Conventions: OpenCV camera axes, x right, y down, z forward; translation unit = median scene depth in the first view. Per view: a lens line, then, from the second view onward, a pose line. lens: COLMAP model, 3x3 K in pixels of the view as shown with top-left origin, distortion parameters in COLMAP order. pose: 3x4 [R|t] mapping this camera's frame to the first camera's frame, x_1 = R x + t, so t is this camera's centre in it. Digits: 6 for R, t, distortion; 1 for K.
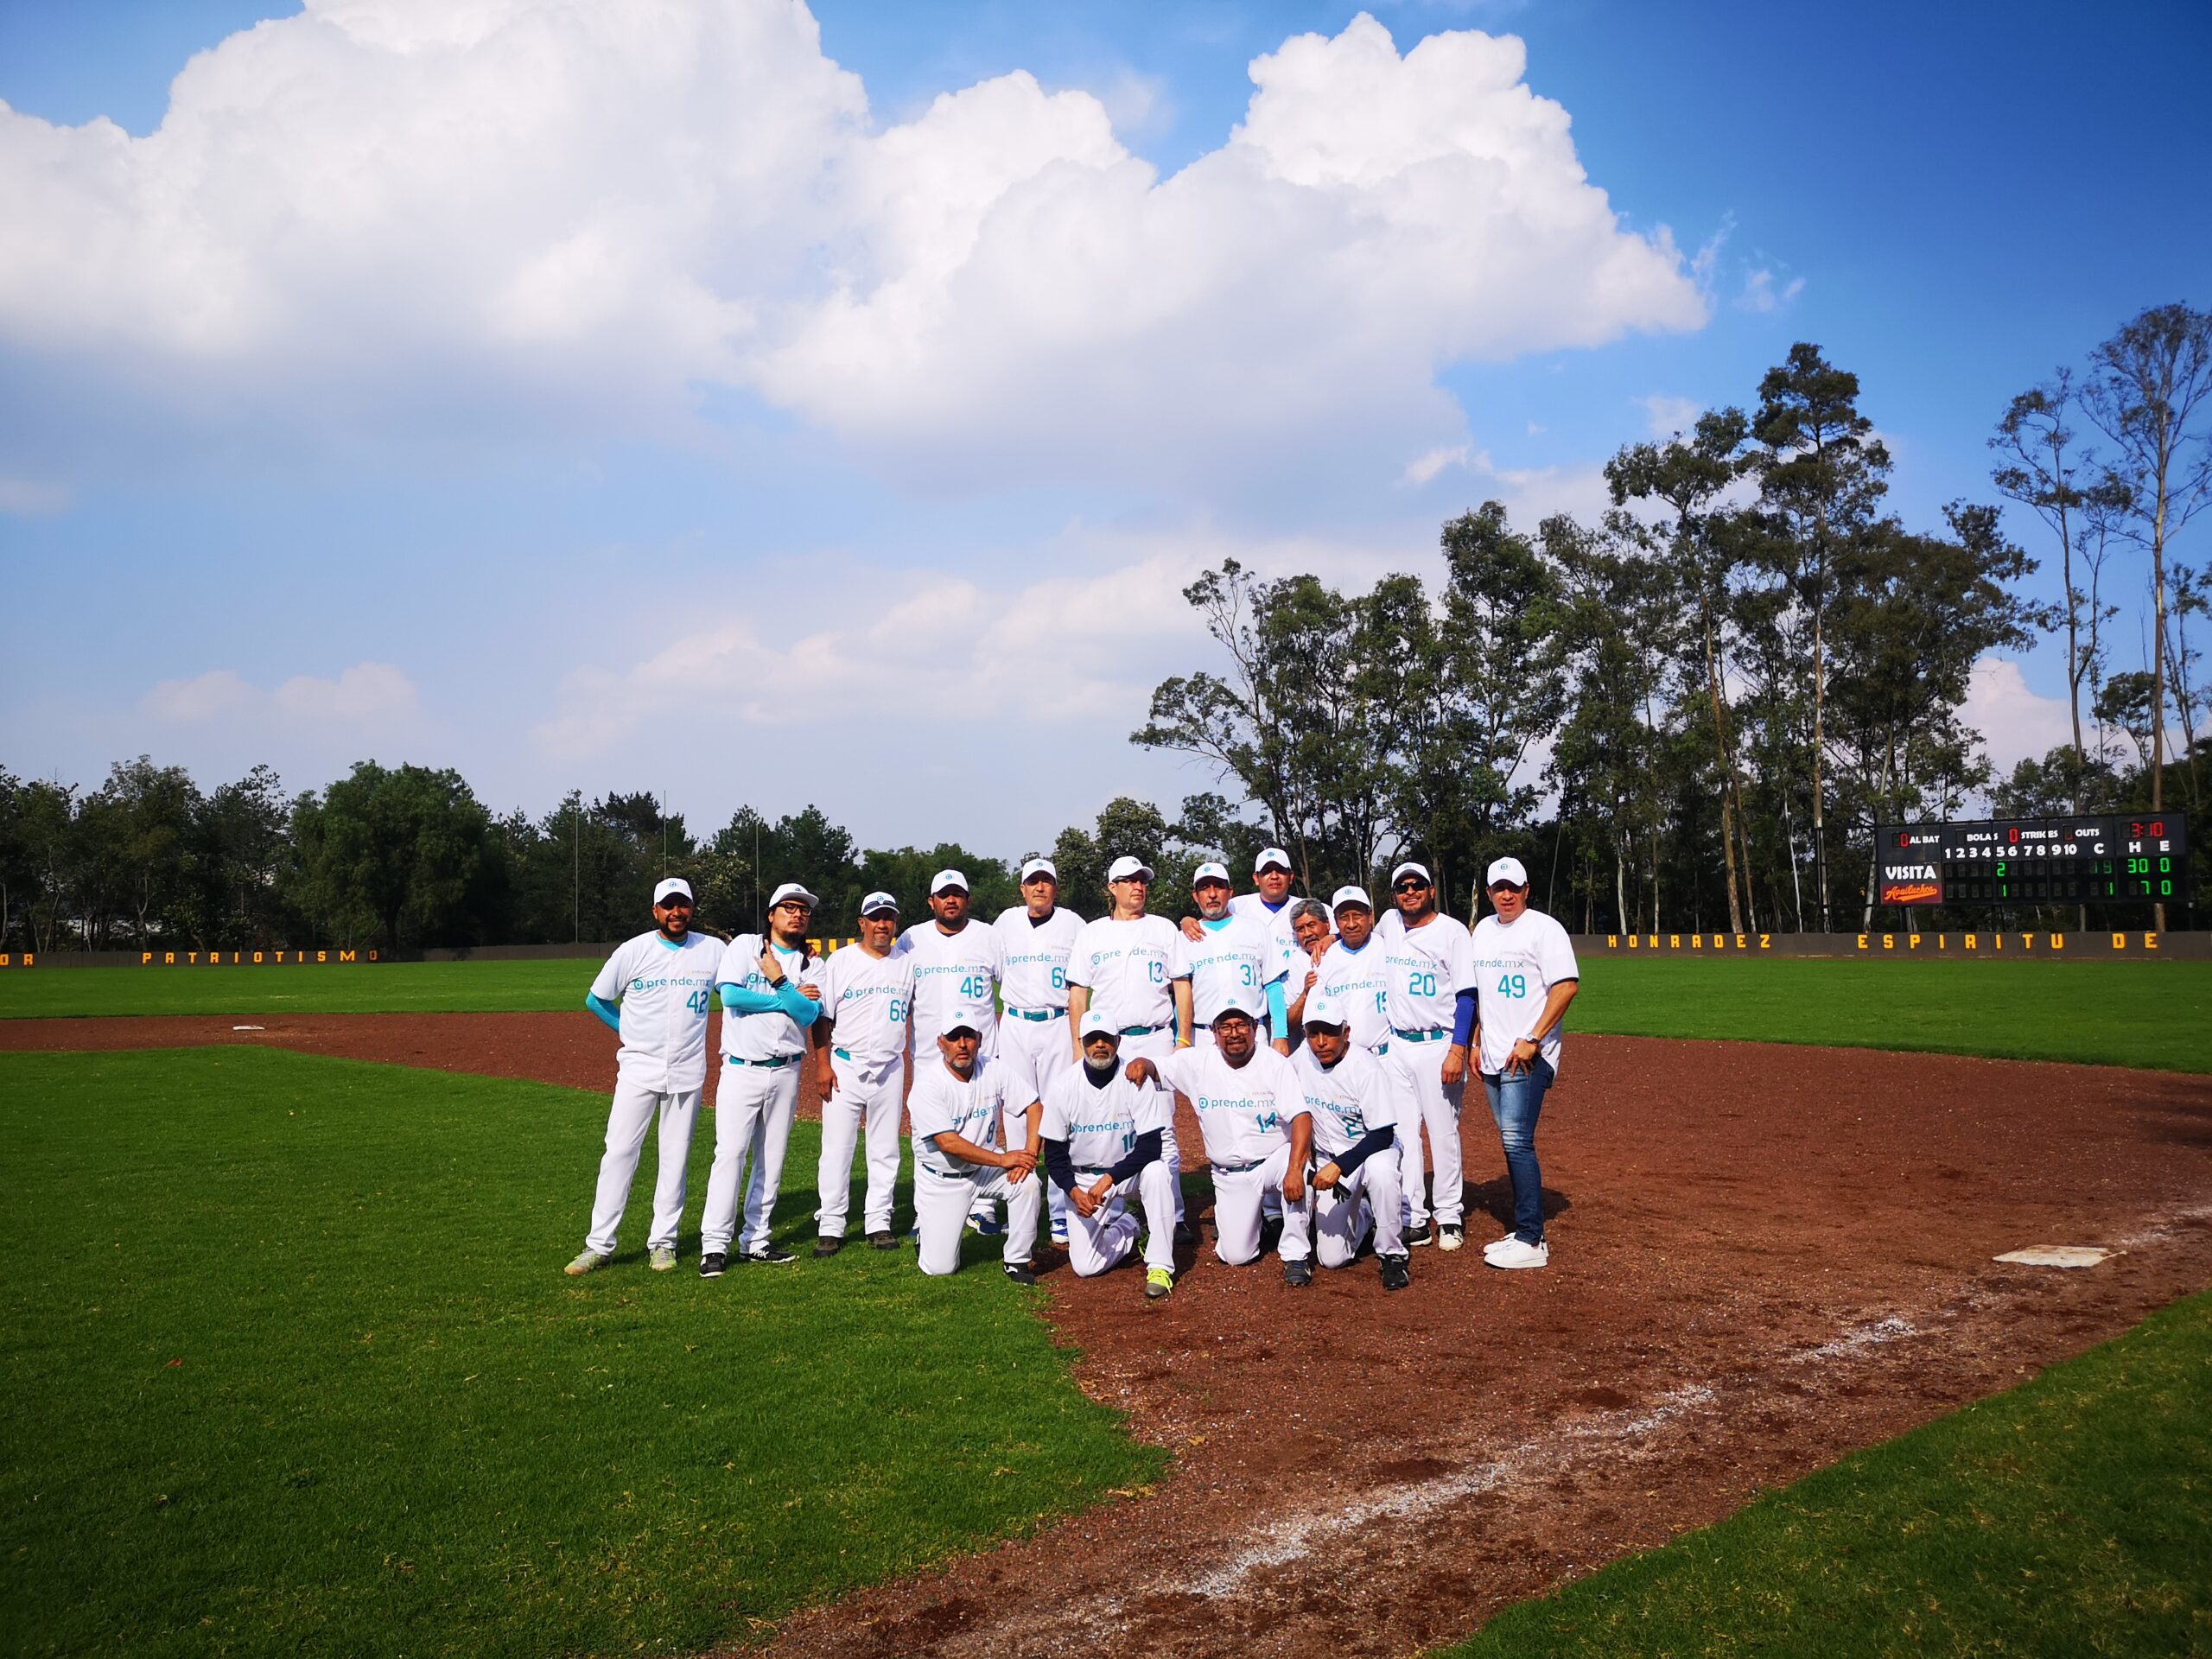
lens RADIAL K [[1683.8, 0, 1089.4], [0, 1683.8, 831.5], [0, 0, 1]] dist [0.074980, -0.074351]
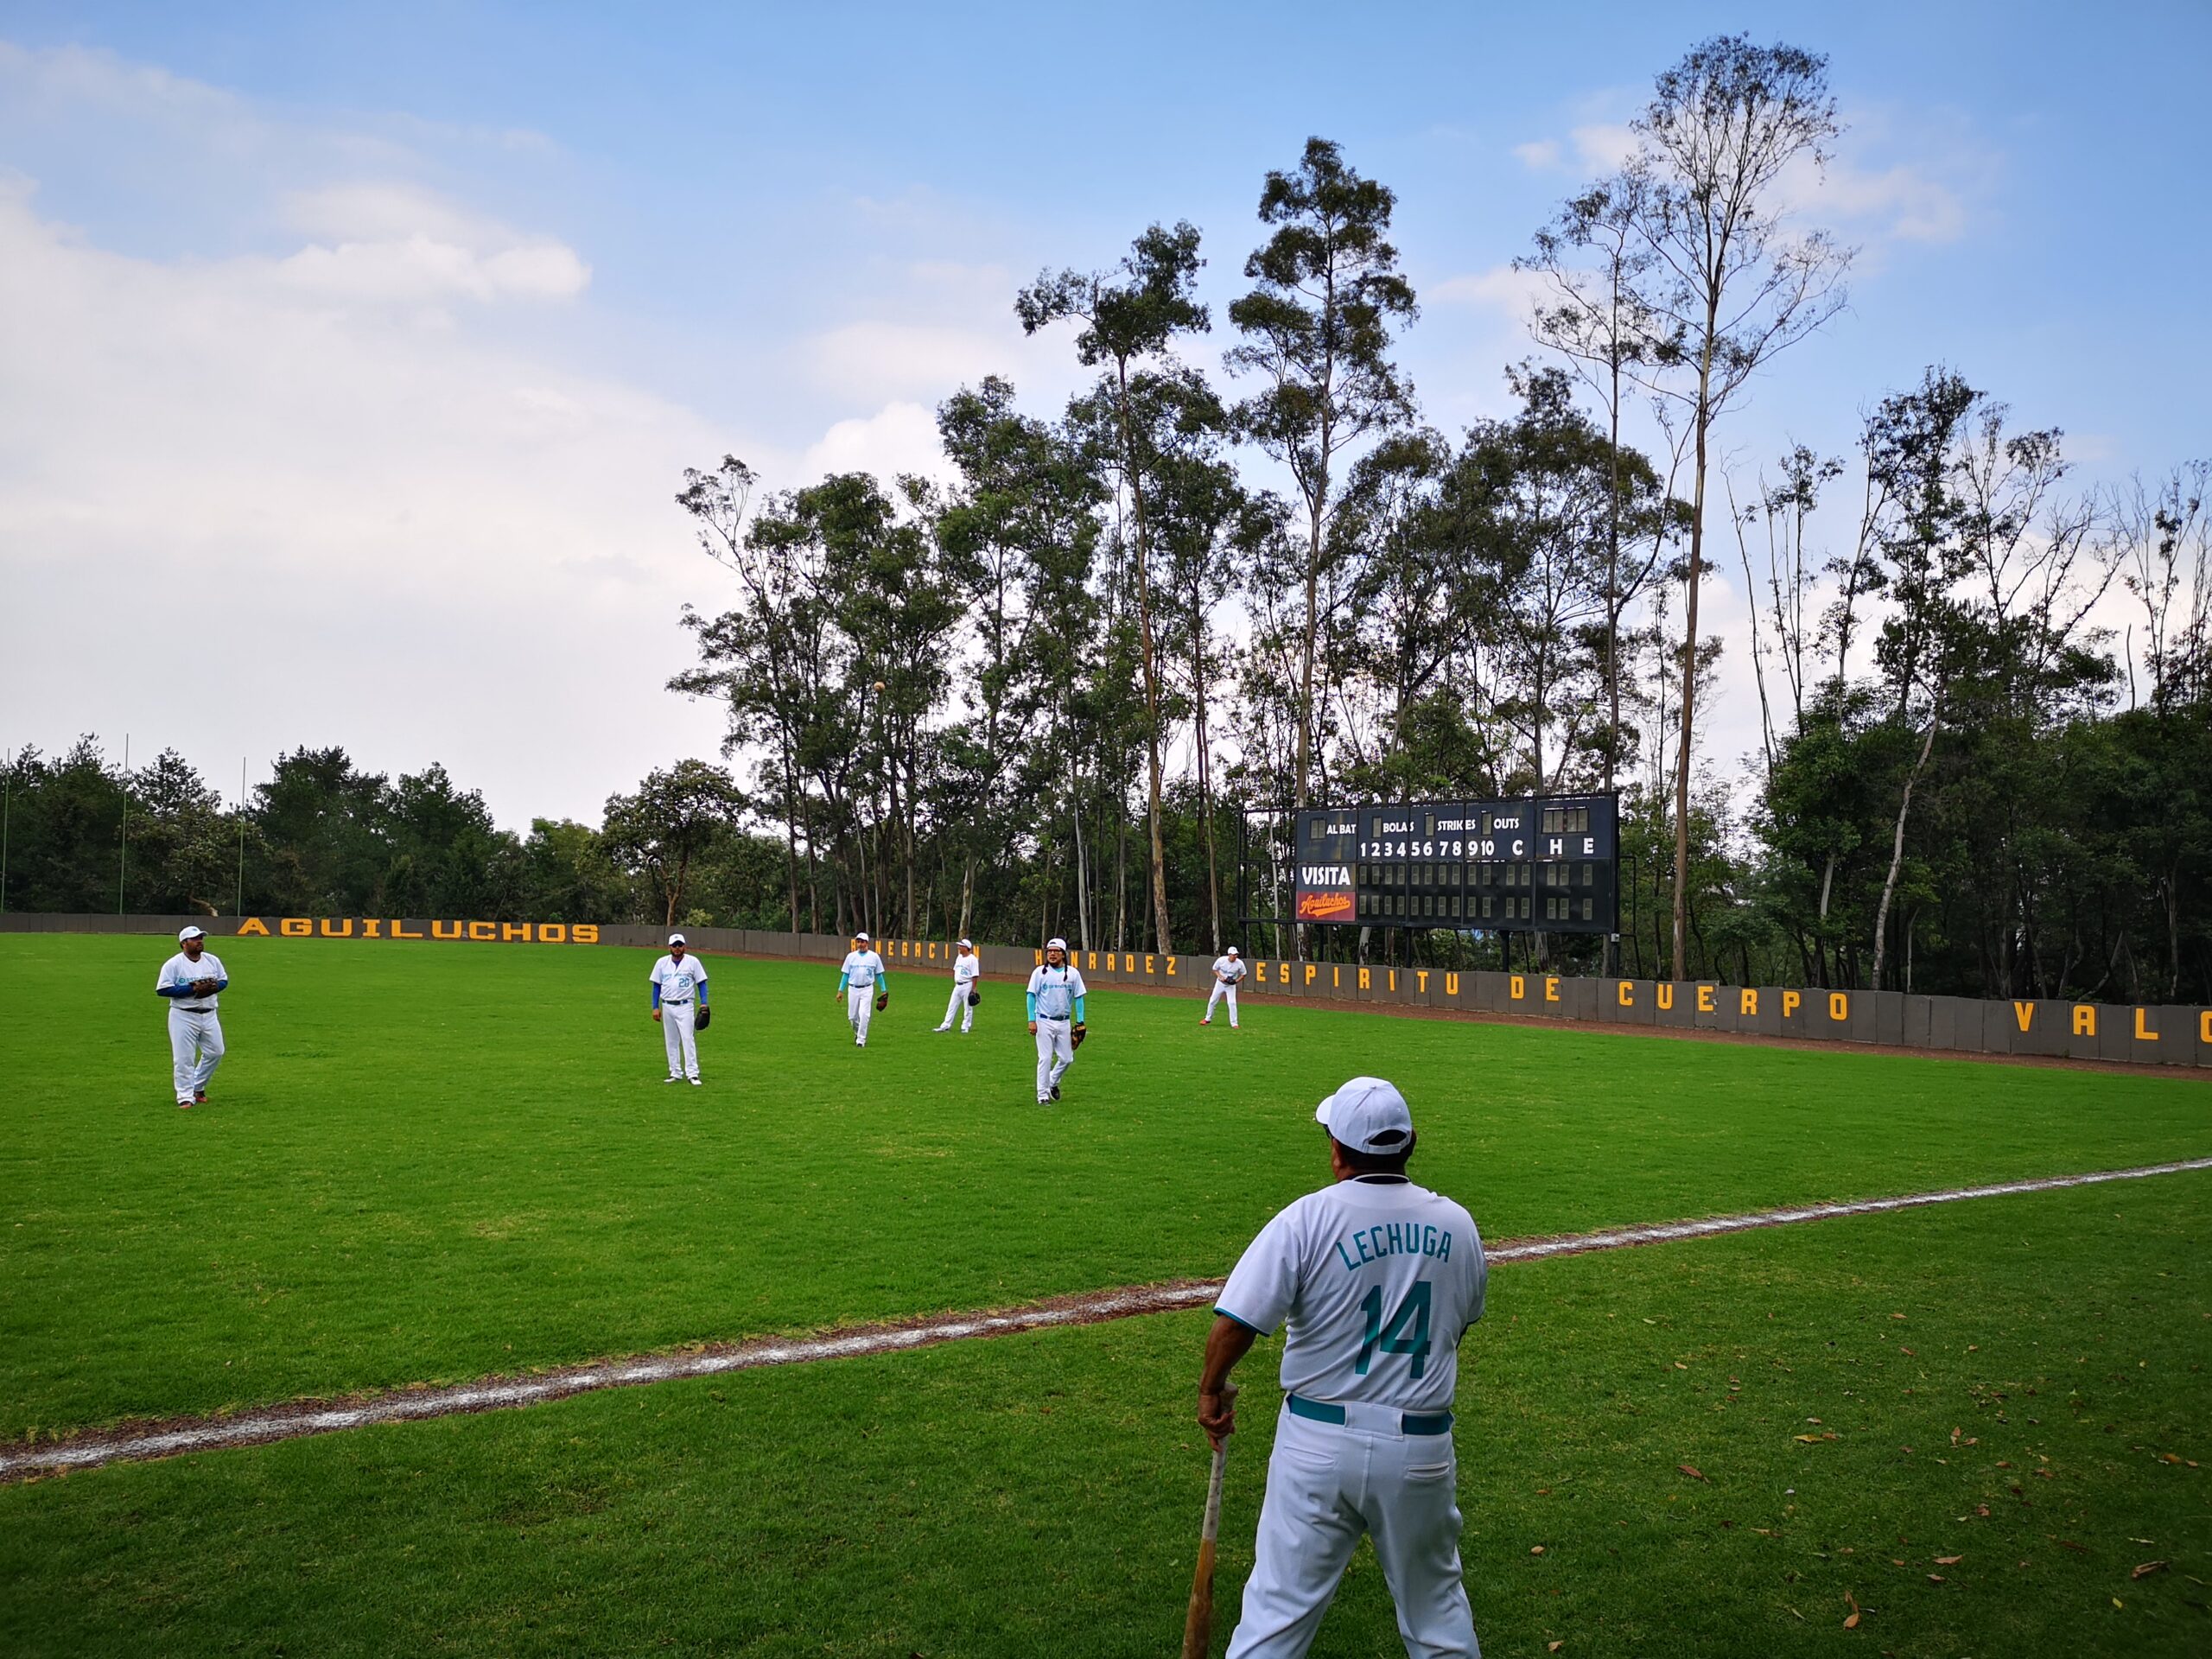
lens RADIAL K [[1683.8, 0, 1089.4], [0, 1683.8, 831.5], [0, 0, 1]] dist [0.074980, -0.074351]
pose [[0.995013, 0.030589, -0.094939, 0.430869], [-0.029801, 0.999509, 0.009710, 0.001988], [0.095190, -0.006833, 0.995436, 0.291313]]
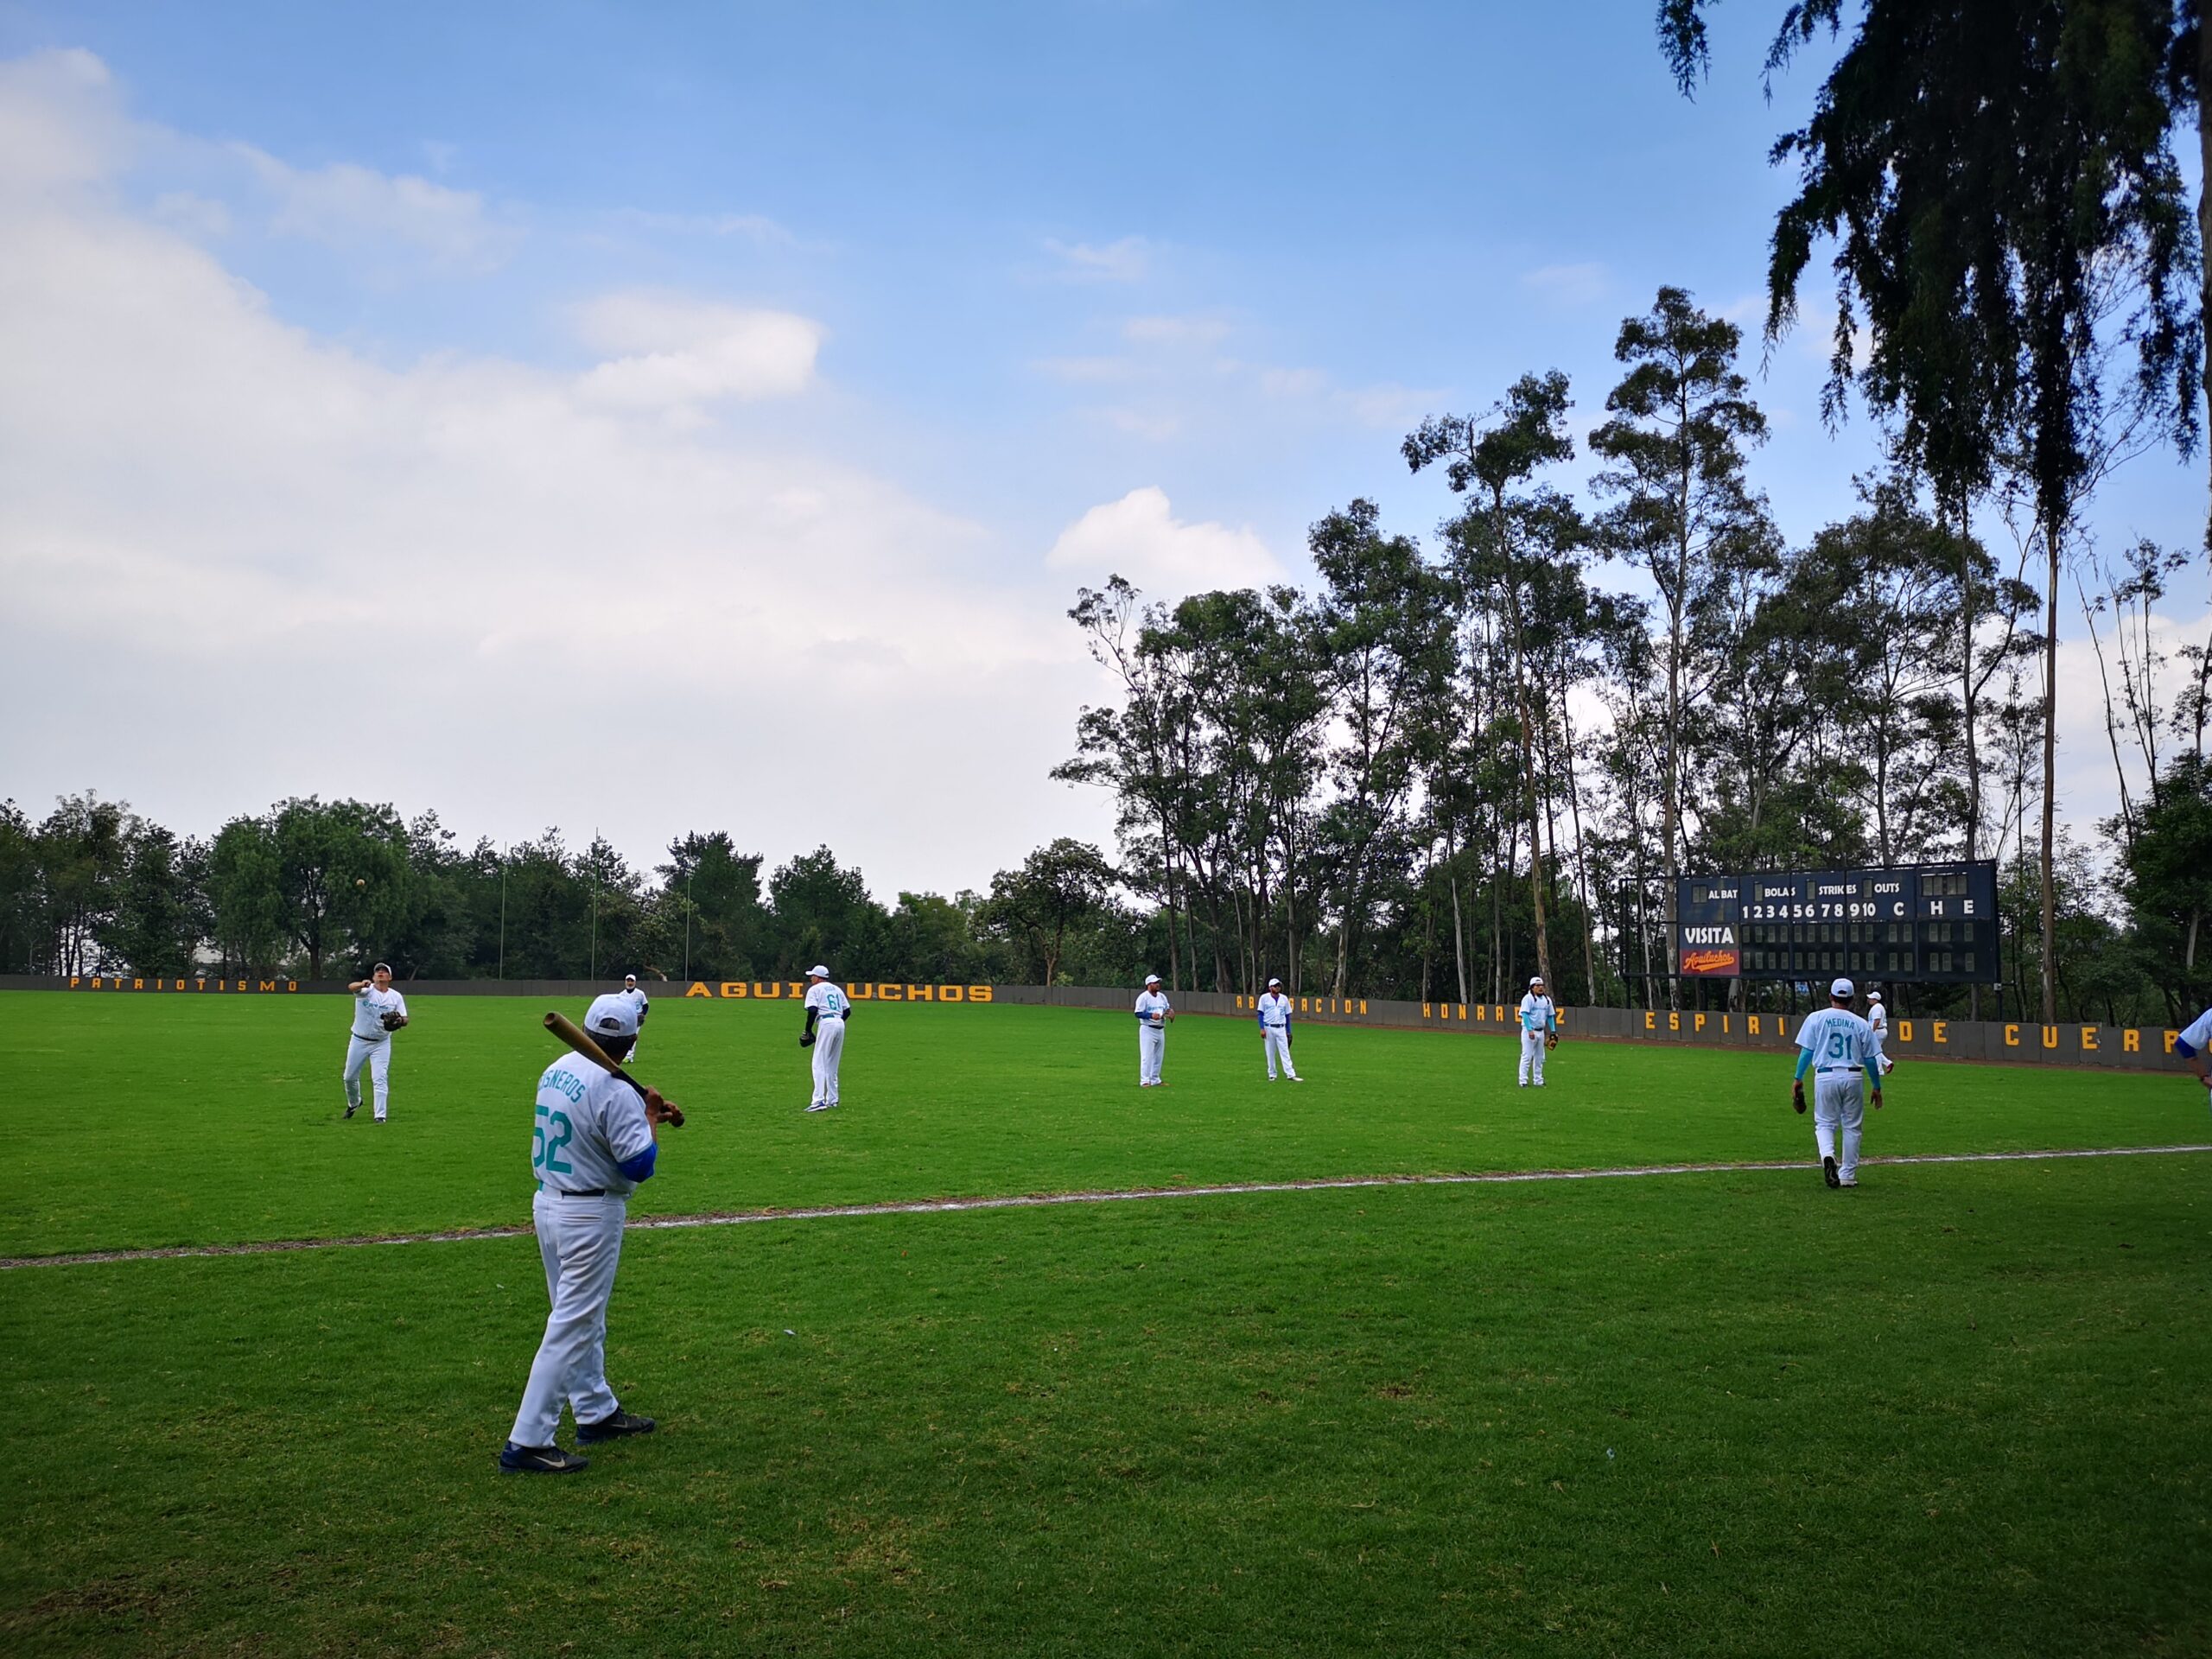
lens RADIAL K [[1683.5, 0, 1099.6], [0, 1683.5, 837.1], [0, 0, 1]] dist [0.088404, -0.090748]
pose [[0.972496, 0.007668, -0.232795, 0.372892], [-0.013392, 0.999645, -0.023016, 0.000237], [0.232536, 0.025501, 0.972253, 0.157439]]
